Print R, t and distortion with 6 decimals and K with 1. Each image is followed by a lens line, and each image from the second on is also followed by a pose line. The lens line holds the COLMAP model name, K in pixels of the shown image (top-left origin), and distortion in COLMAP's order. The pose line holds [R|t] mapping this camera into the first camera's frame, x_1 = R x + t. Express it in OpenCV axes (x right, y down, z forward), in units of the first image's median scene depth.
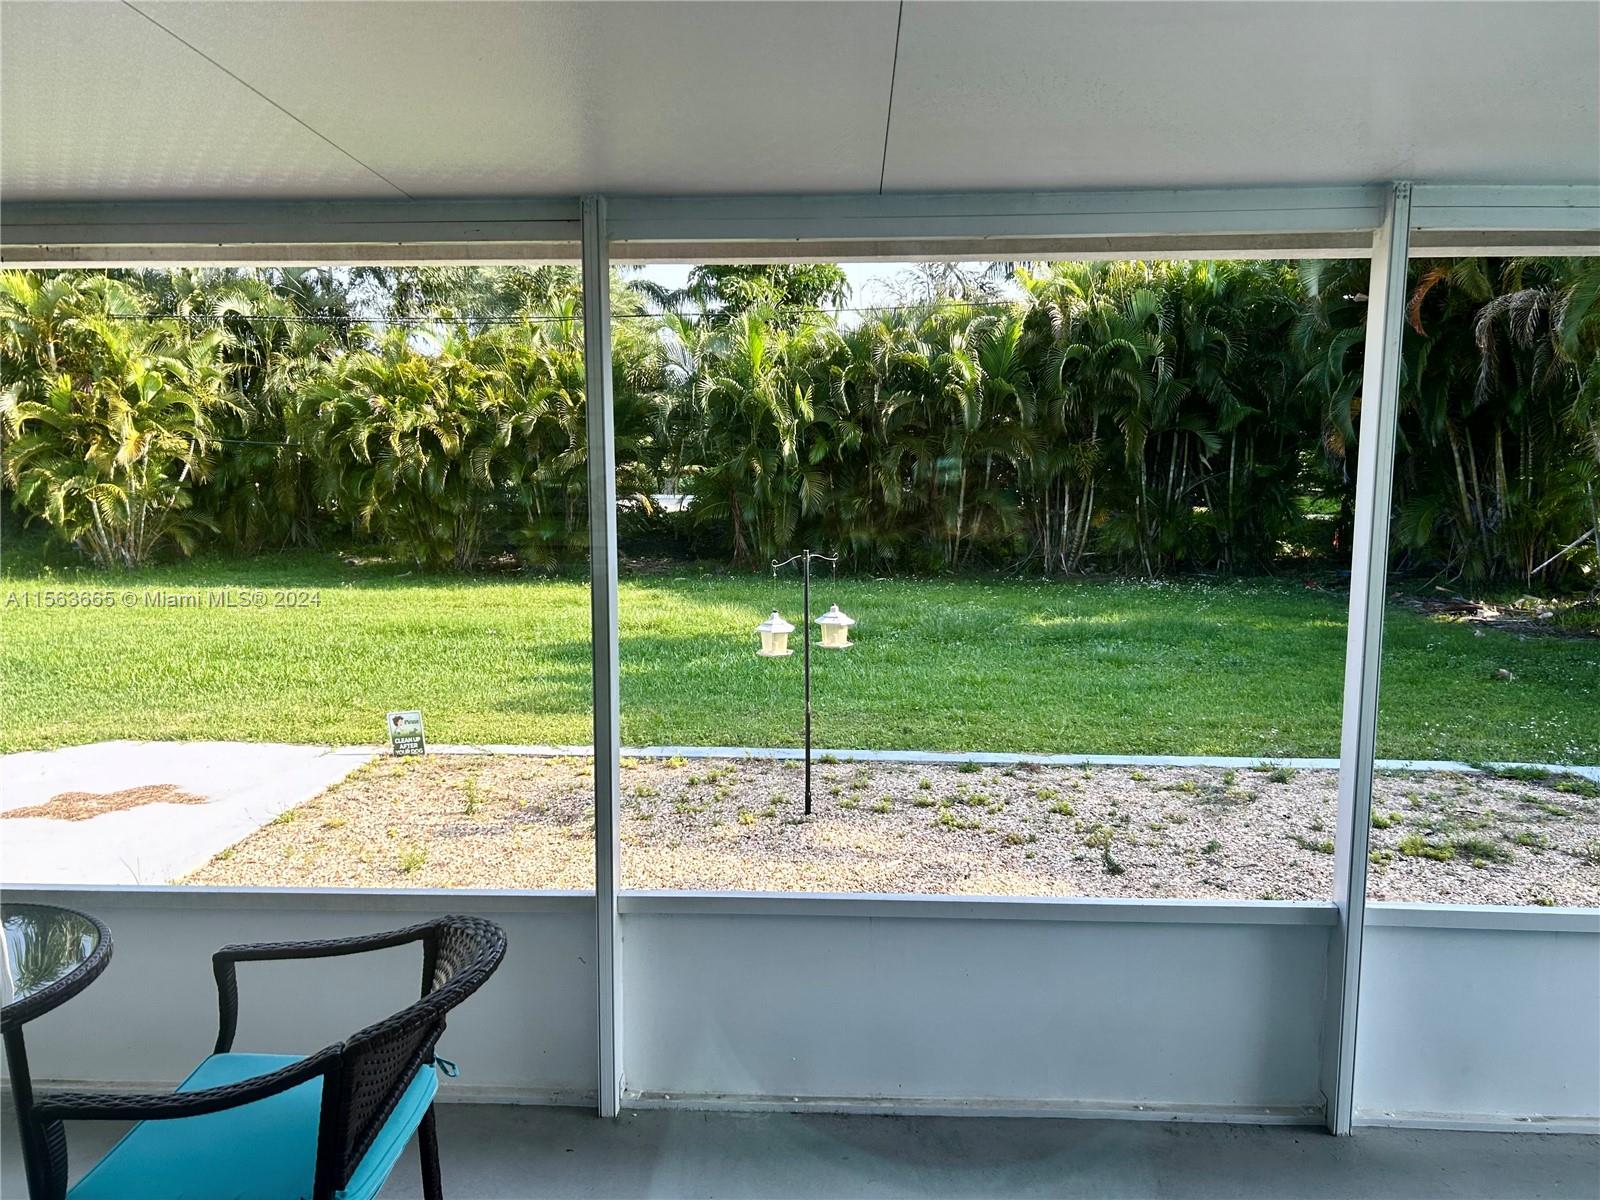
lens RADIAL K [[1204.4, 0, 797.5], [0, 1204.4, 606.3], [0, 0, 1]] dist [0.024076, -0.009067]
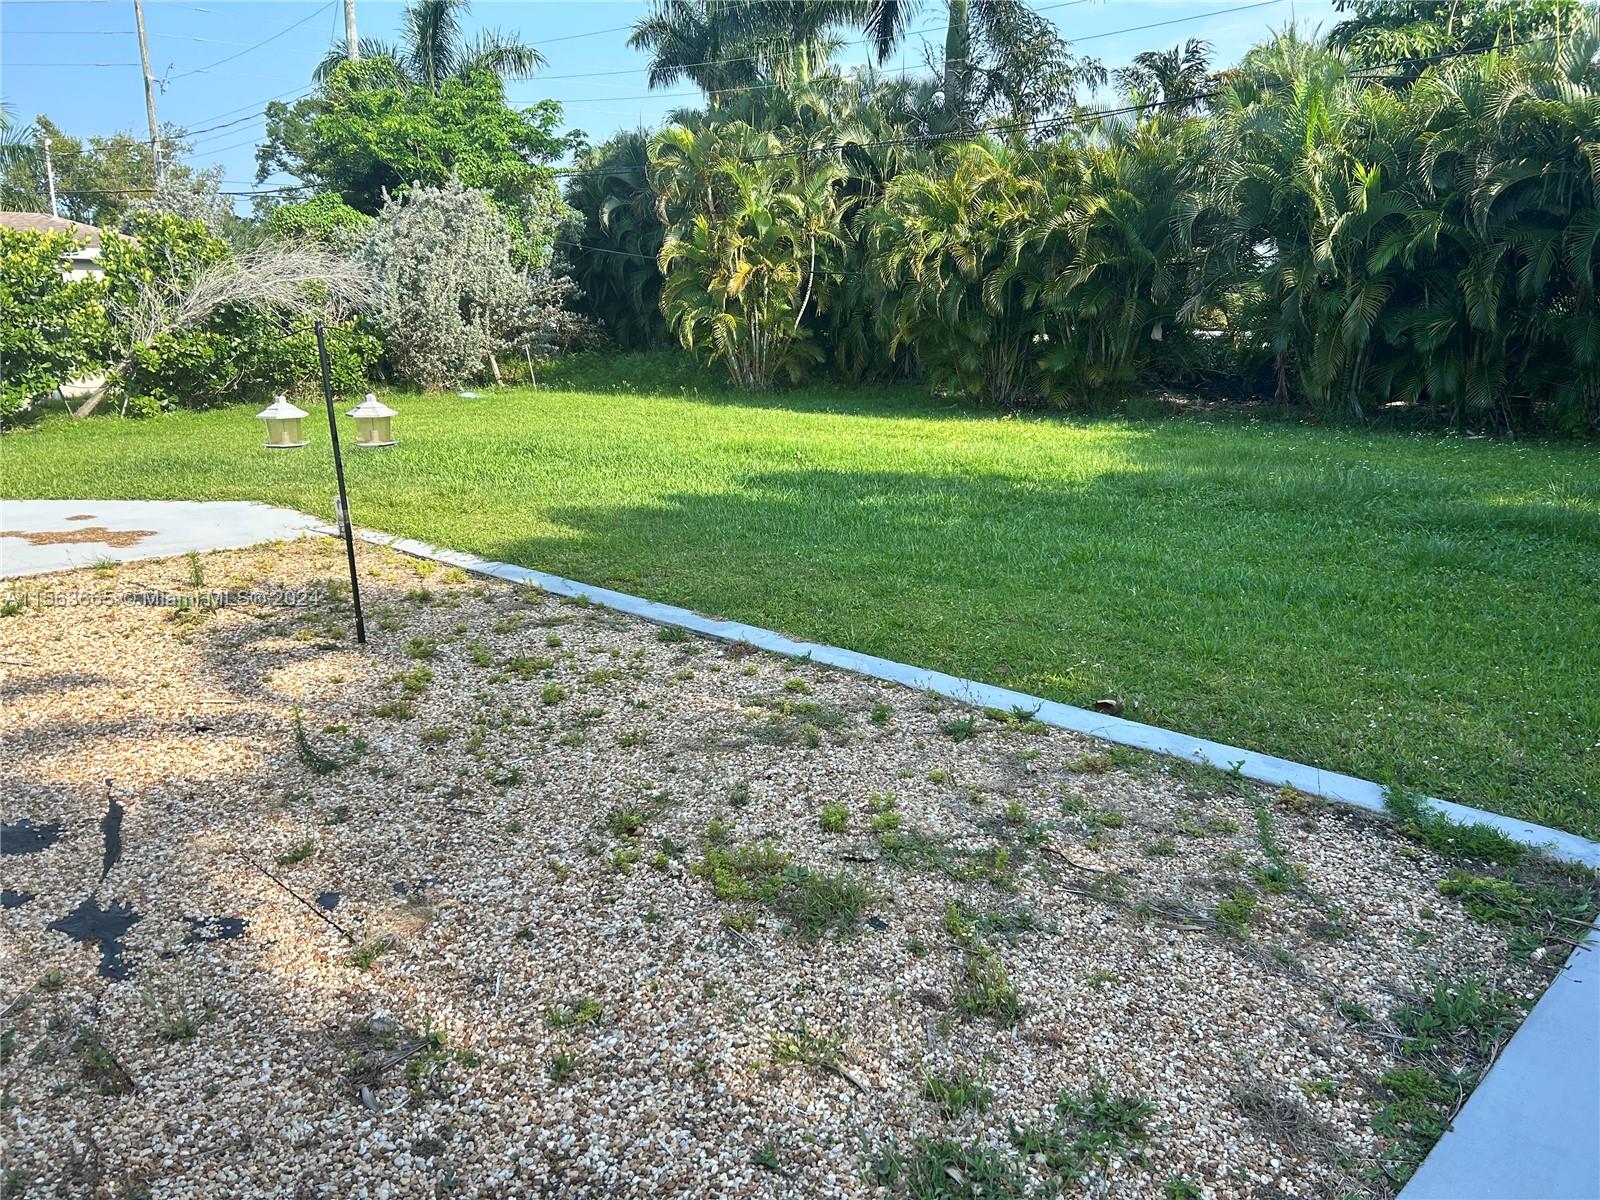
lens RADIAL K [[1209.0, 0, 805.8], [0, 1209.0, 610.8], [0, 0, 1]] dist [0.059216, -0.072780]
pose [[0.745959, 0.150017, -0.648876, 0.271748], [-0.070983, 0.986660, 0.146507, 0.001125], [0.662199, -0.063229, 0.746656, 0.194306]]
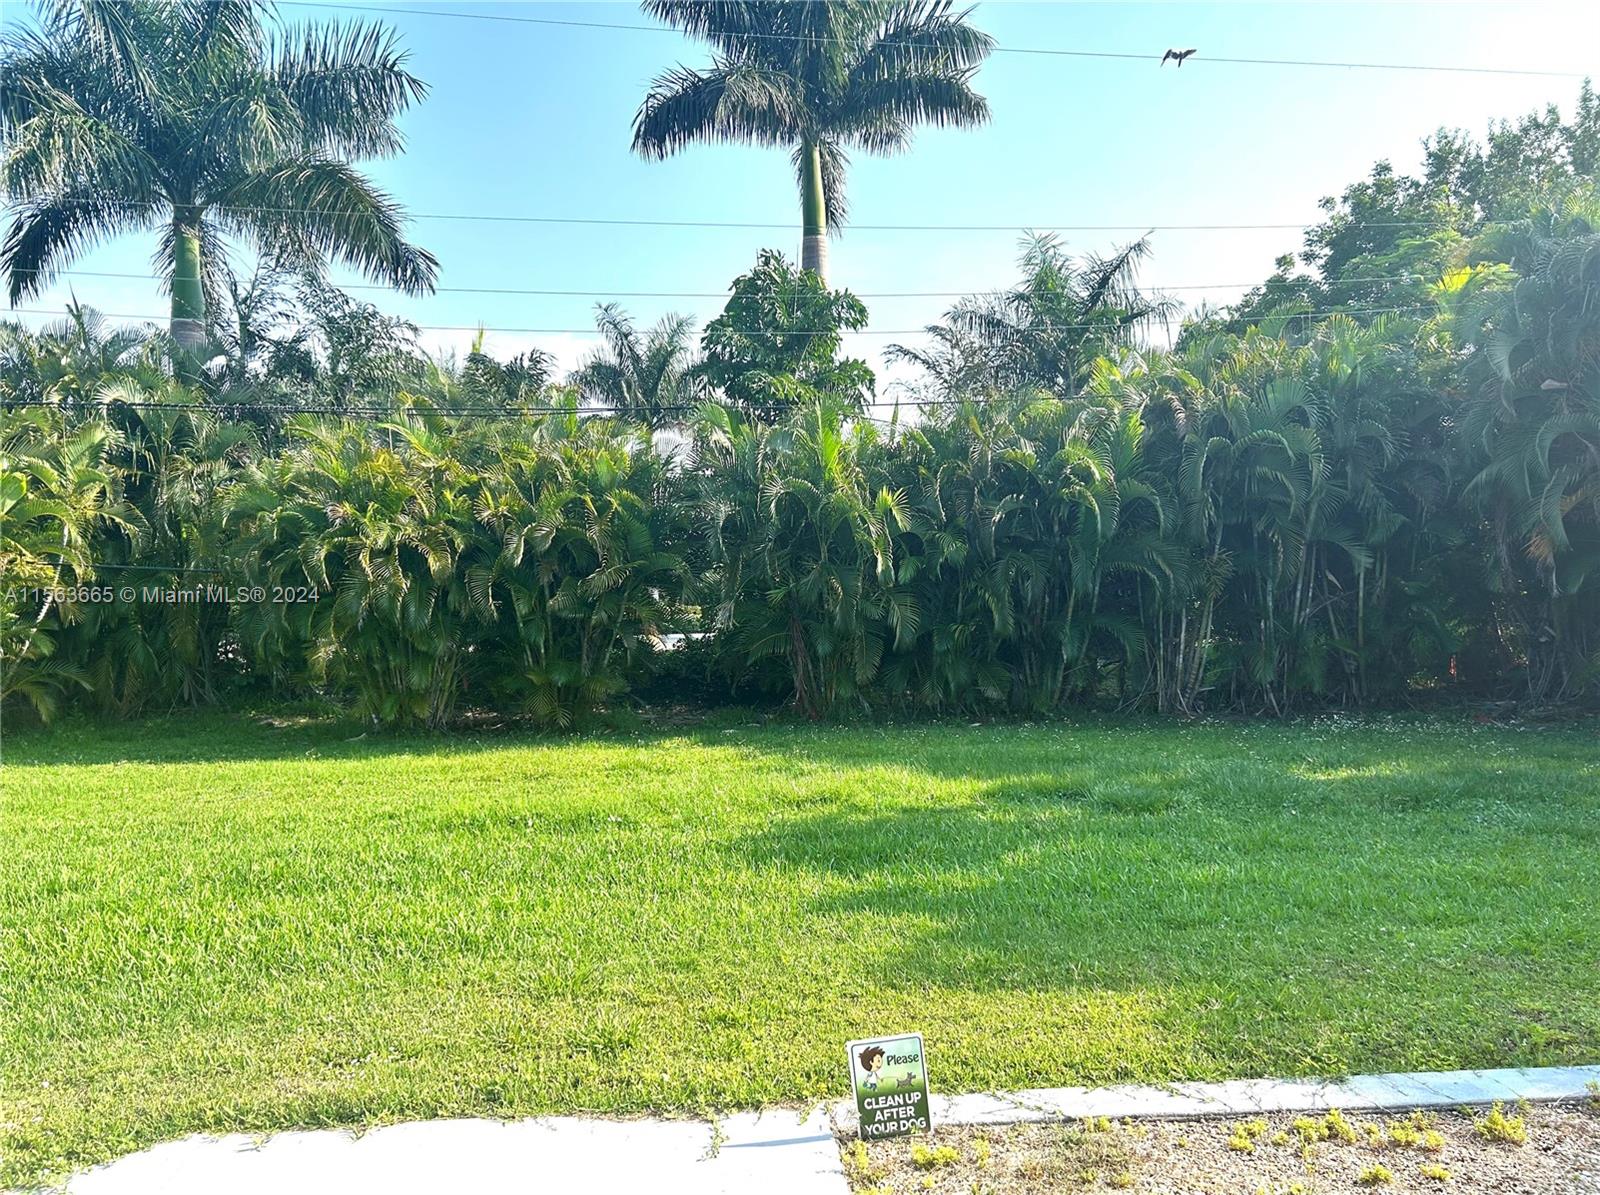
lens RADIAL K [[1199.4, 0, 801.0], [0, 1199.4, 604.5], [0, 0, 1]] dist [0.077346, -0.093980]
pose [[0.988946, -0.012951, 0.147706, -0.174308], [0.031210, 0.992042, -0.121976, -0.008594], [-0.144951, 0.125238, 0.981481, 0.218943]]
